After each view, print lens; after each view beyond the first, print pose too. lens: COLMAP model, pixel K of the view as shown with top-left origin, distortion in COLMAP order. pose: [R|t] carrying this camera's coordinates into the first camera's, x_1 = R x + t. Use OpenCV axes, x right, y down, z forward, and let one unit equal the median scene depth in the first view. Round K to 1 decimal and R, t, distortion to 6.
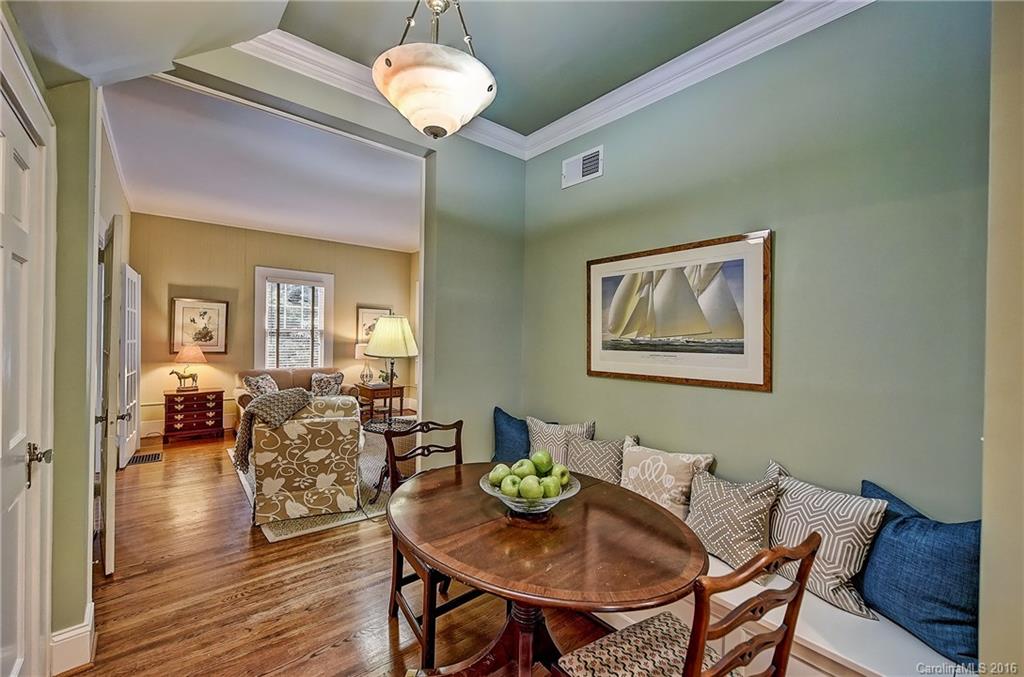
lens RADIAL K [[417.6, 0, 511.9], [0, 417.6, 337.1], [0, 0, 1]] dist [-0.002679, -0.000303]
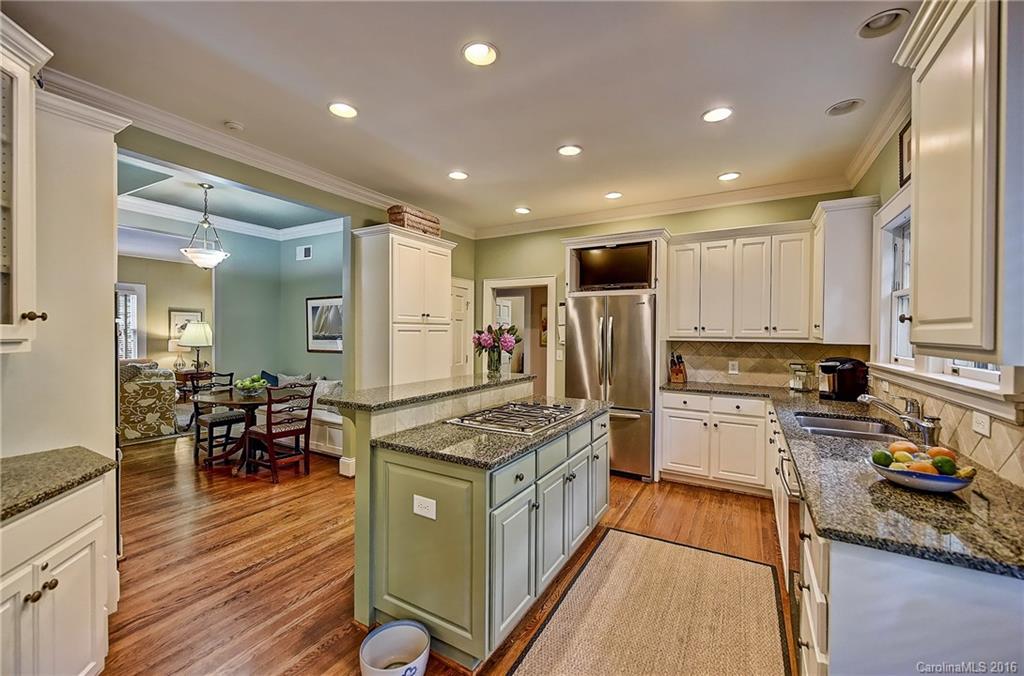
lens RADIAL K [[403.8, 0, 515.5], [0, 403.8, 337.4], [0, 0, 1]] dist [-0.002752, -0.000494]
pose [[0.935260, -0.012968, 0.353724, 0.389176], [0.007720, 0.999838, 0.016243, -0.006523], [-0.353877, -0.012460, 0.935209, -1.127528]]
